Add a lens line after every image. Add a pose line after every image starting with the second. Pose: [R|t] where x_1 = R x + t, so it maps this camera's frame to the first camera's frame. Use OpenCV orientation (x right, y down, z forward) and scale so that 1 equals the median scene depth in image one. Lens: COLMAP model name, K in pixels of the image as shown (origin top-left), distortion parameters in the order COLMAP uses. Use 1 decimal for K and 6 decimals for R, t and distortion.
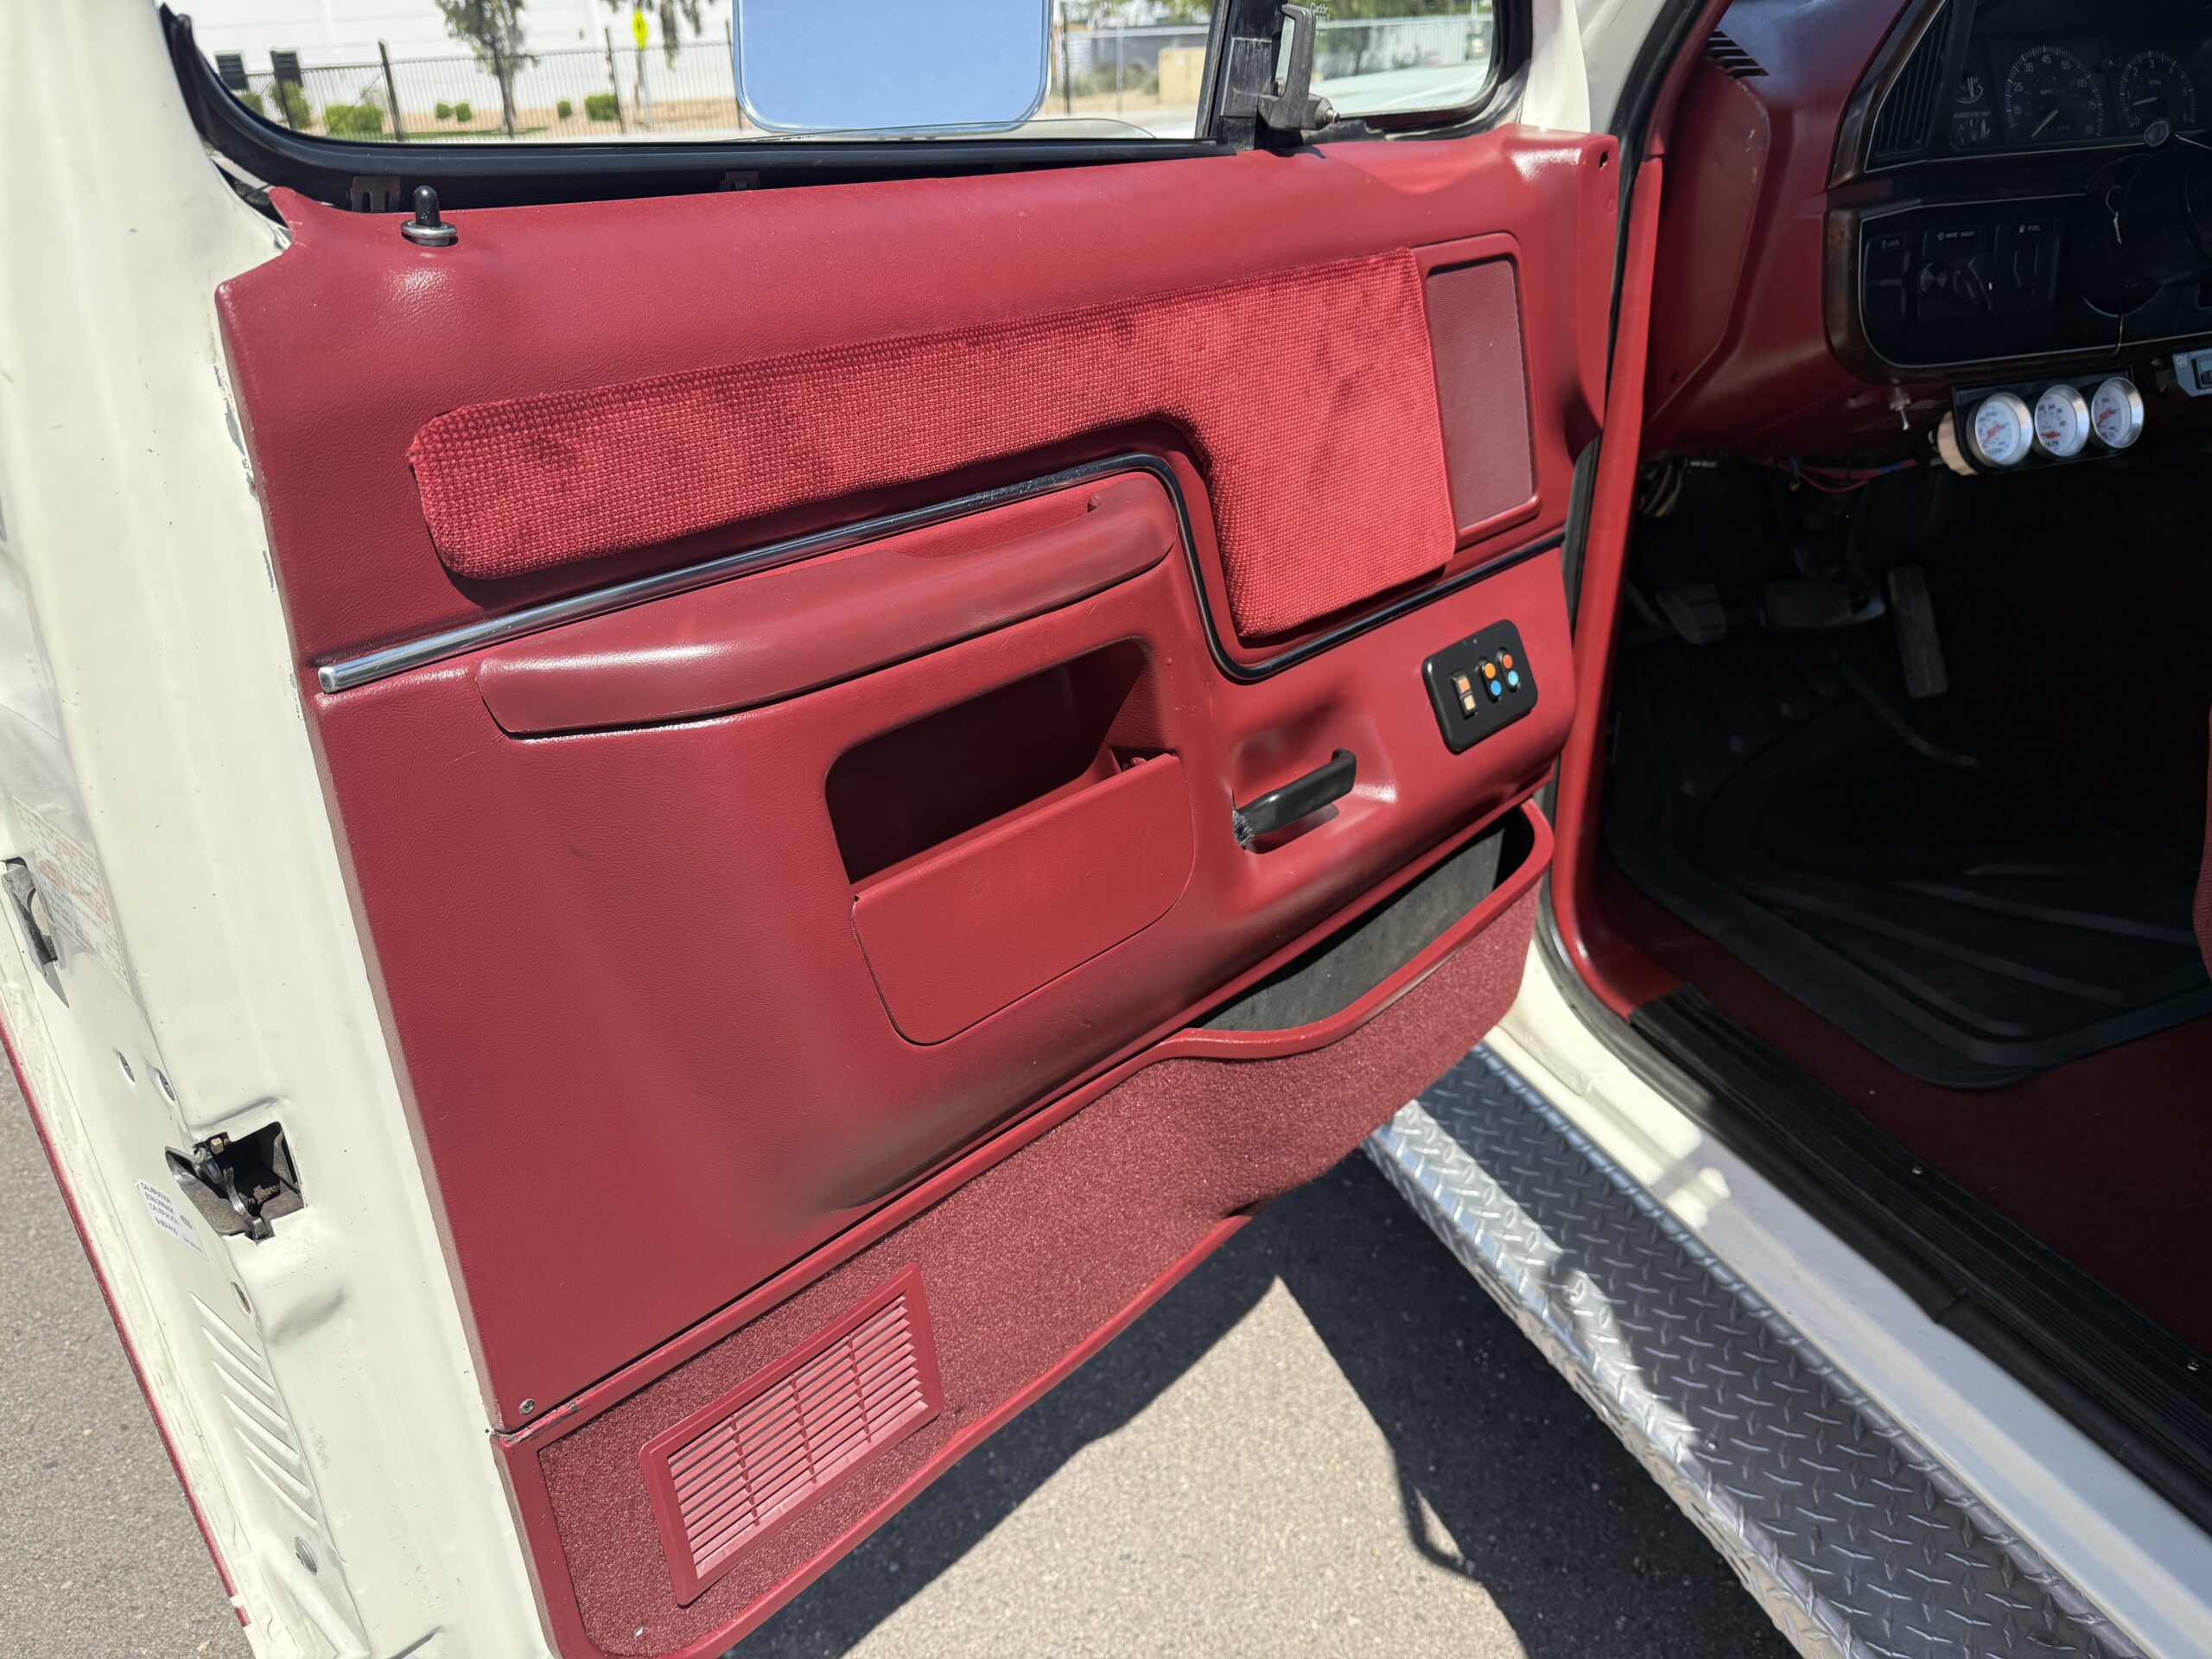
lens RADIAL K [[1564.0, 0, 1102.7], [0, 1564.0, 837.7], [0, 0, 1]] dist [0.051465, -0.056131]
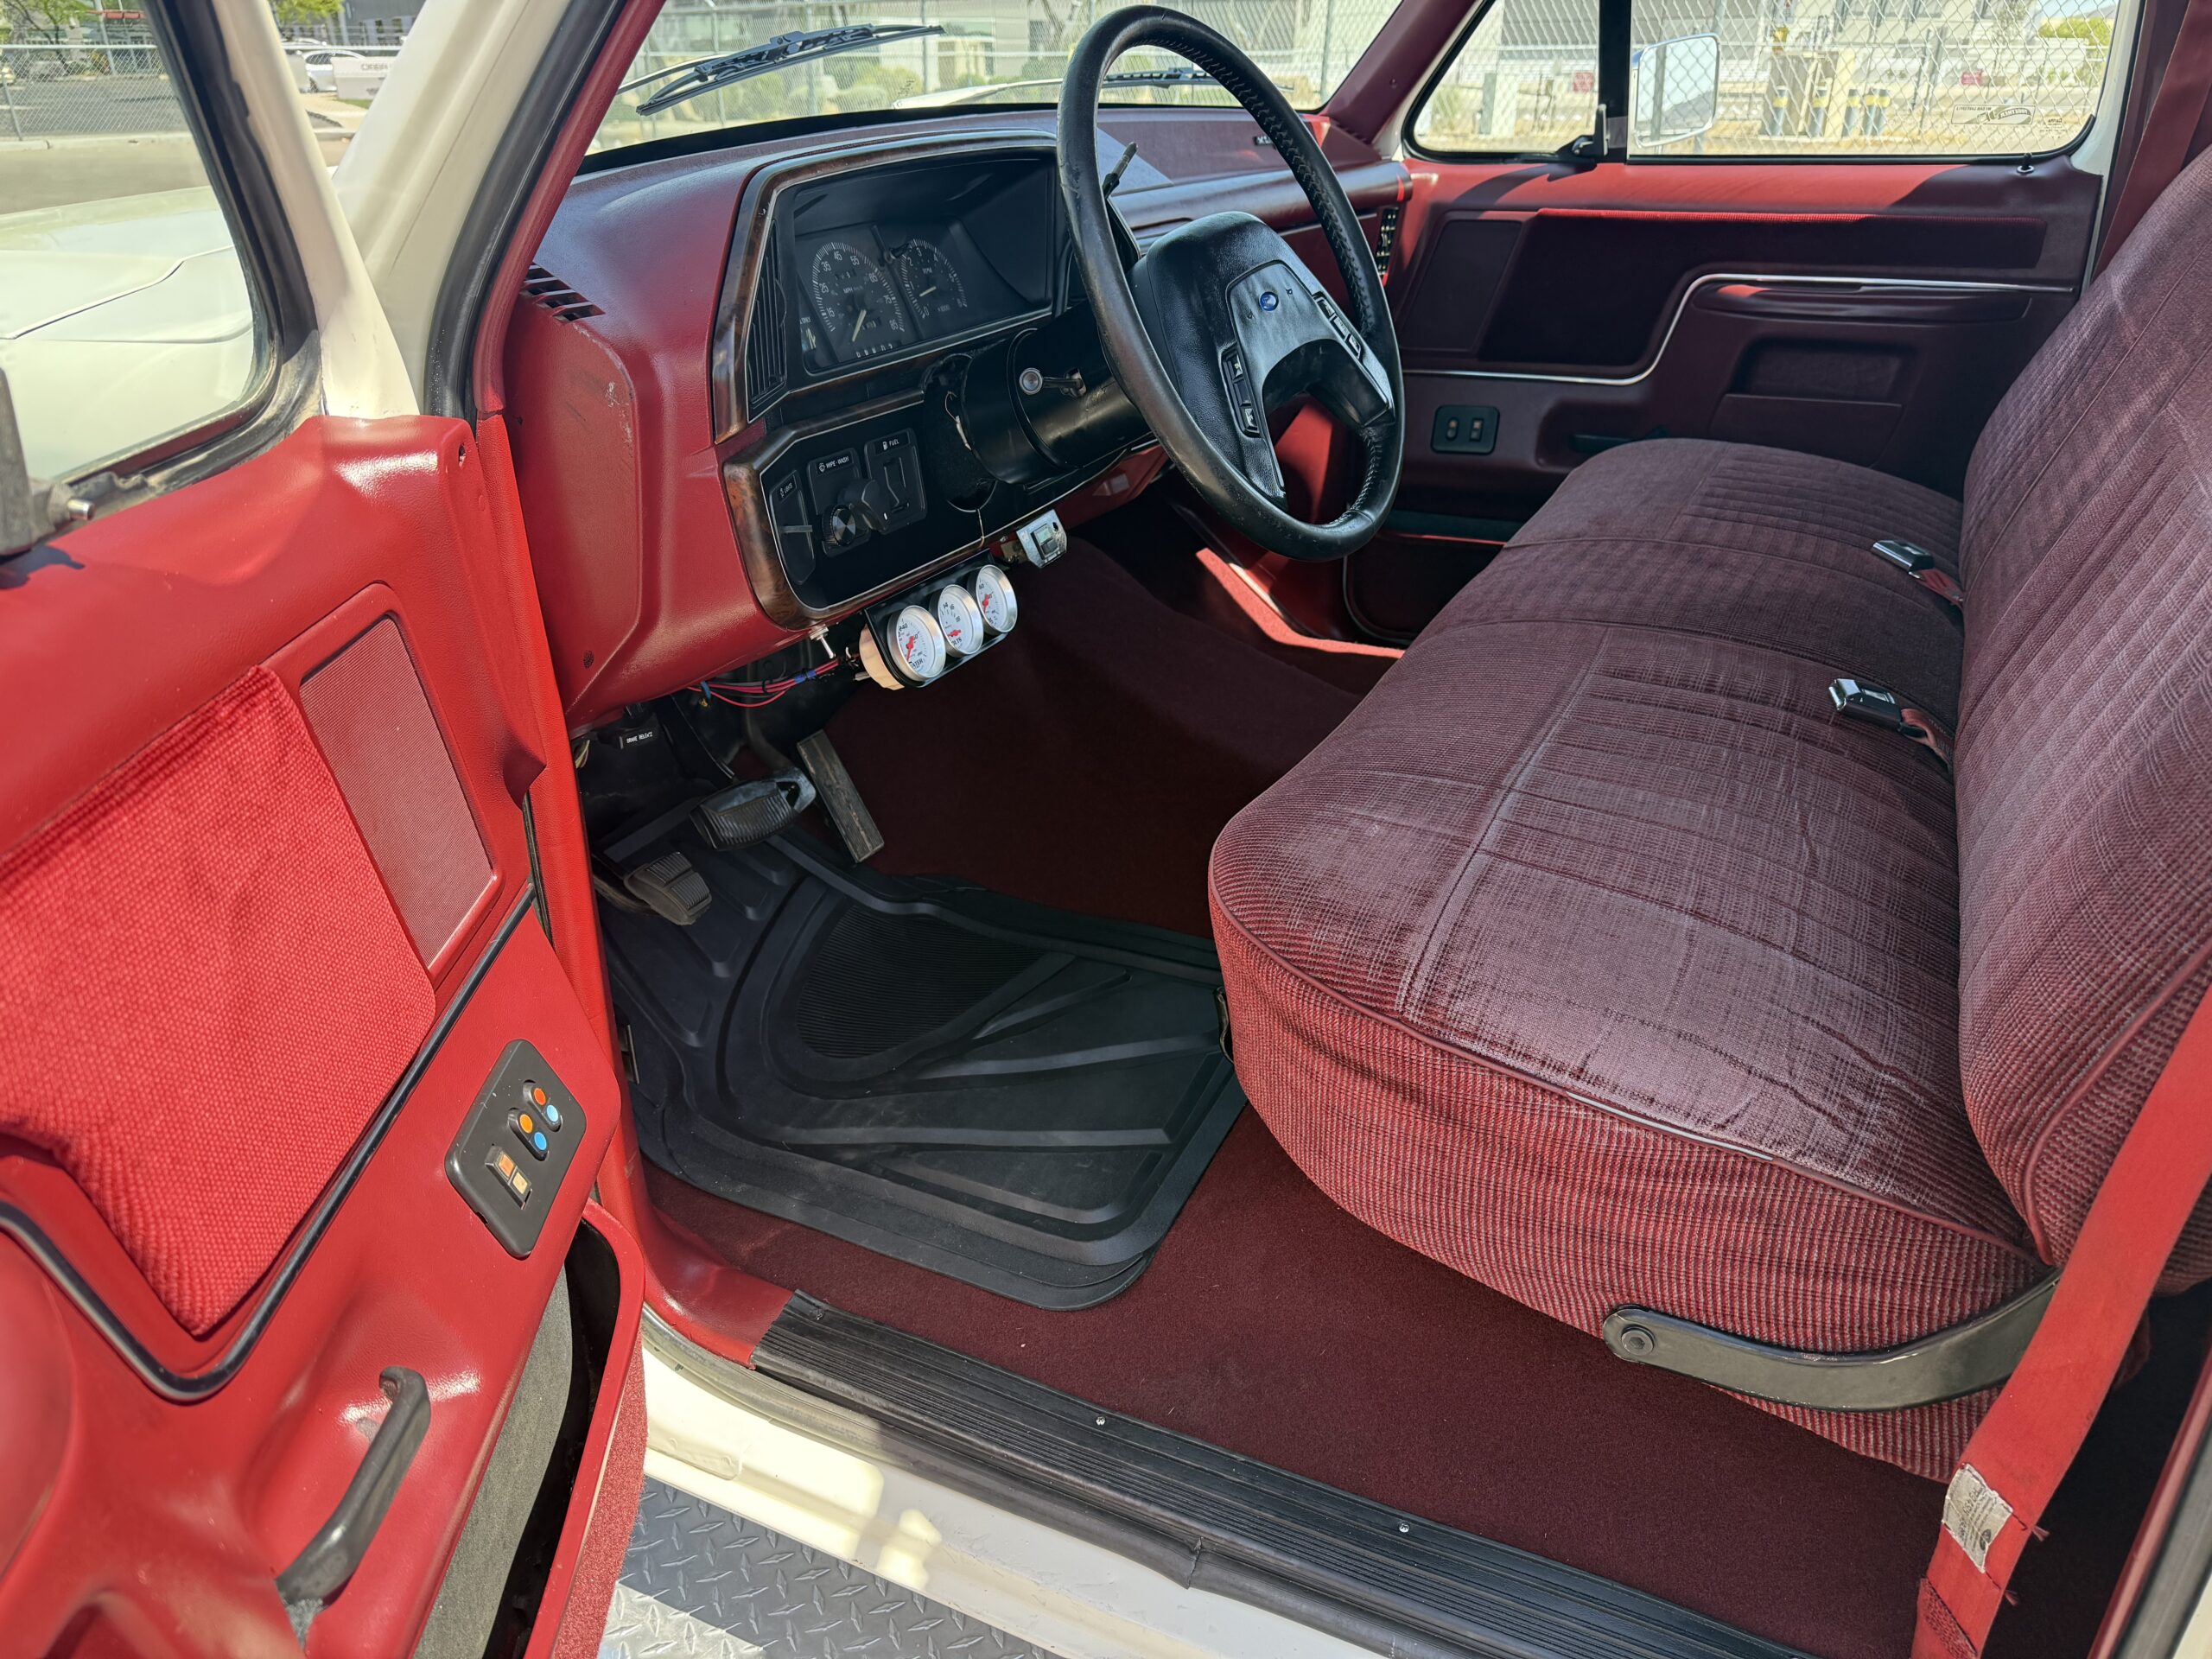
lens RADIAL K [[1564.0, 0, 1121.4], [0, 1564.0, 842.2], [0, 0, 1]] dist [0.051465, -0.056131]
pose [[0.706202, -0.278393, 0.650981, -0.002602], [0.282932, 0.953811, 0.100967, -0.203046], [-0.649021, 0.112880, 0.752349, 0.211437]]
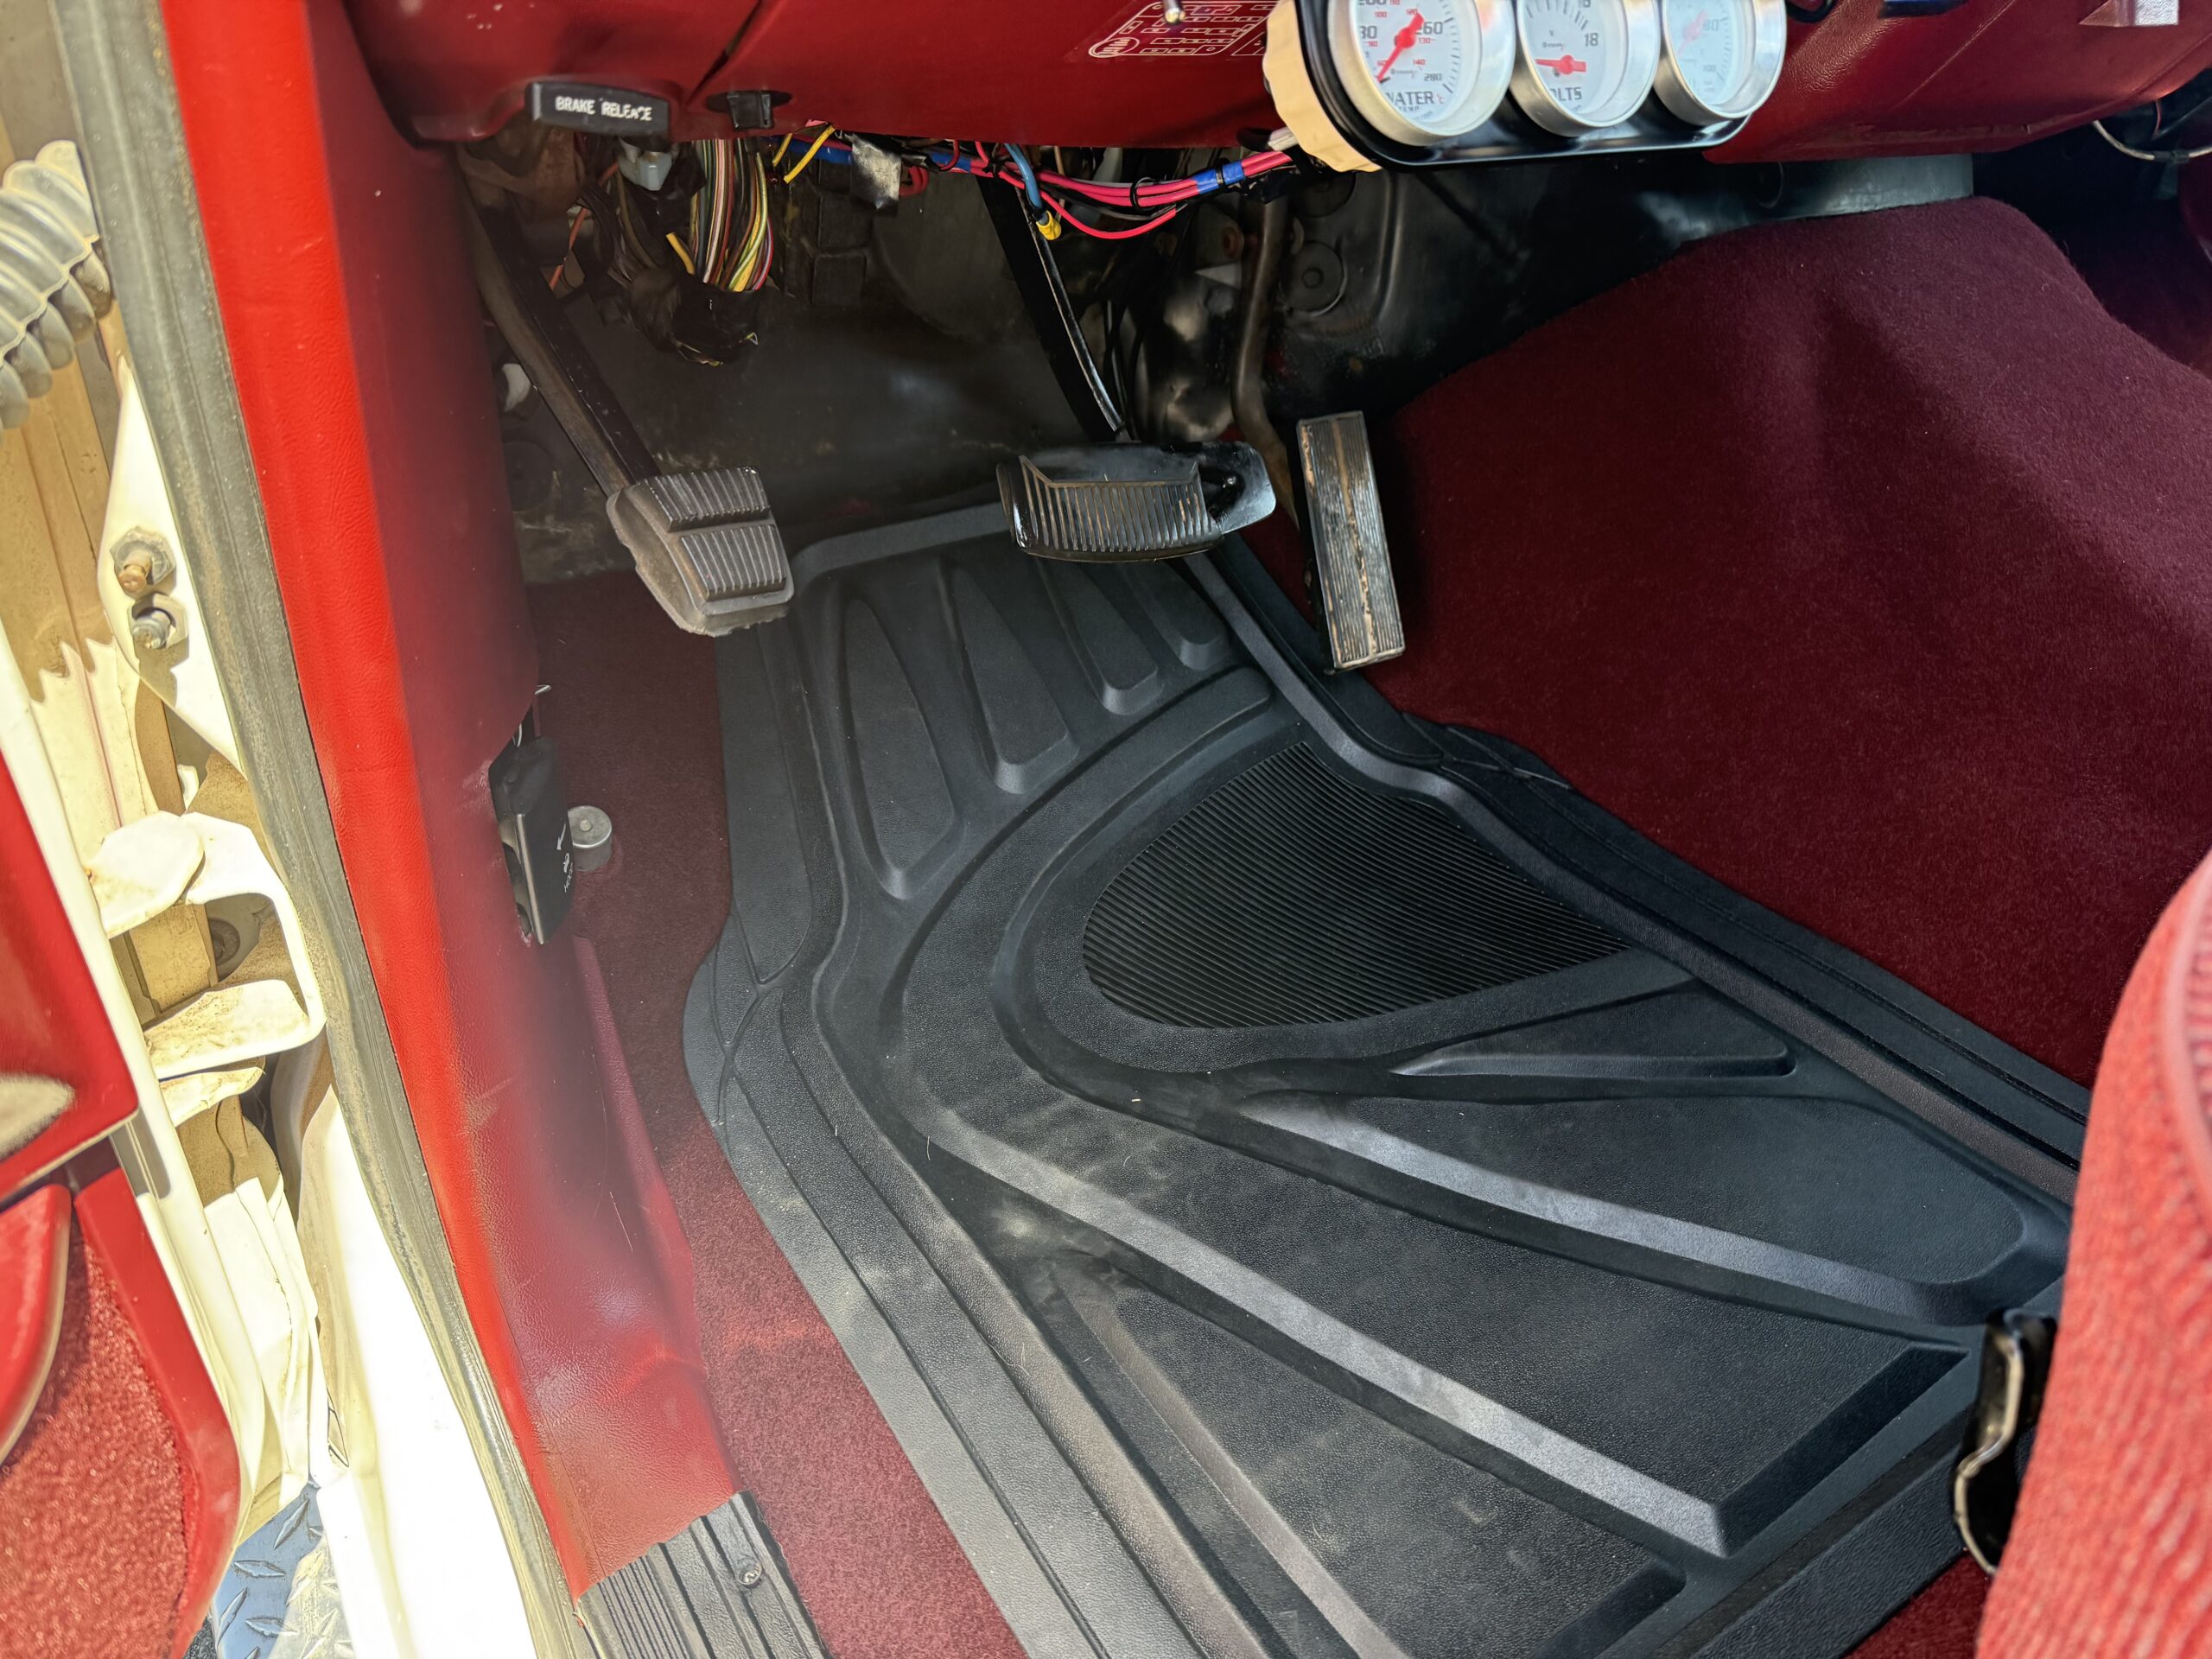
lens RADIAL K [[1564.0, 0, 1103.1], [0, 1564.0, 830.6], [0, 0, 1]] dist [0.051465, -0.056131]
pose [[0.972057, -0.051141, 0.229106, 0.414067], [0.026135, 0.993490, 0.110882, -0.126497], [-0.233285, -0.101796, 0.967066, 0.671482]]
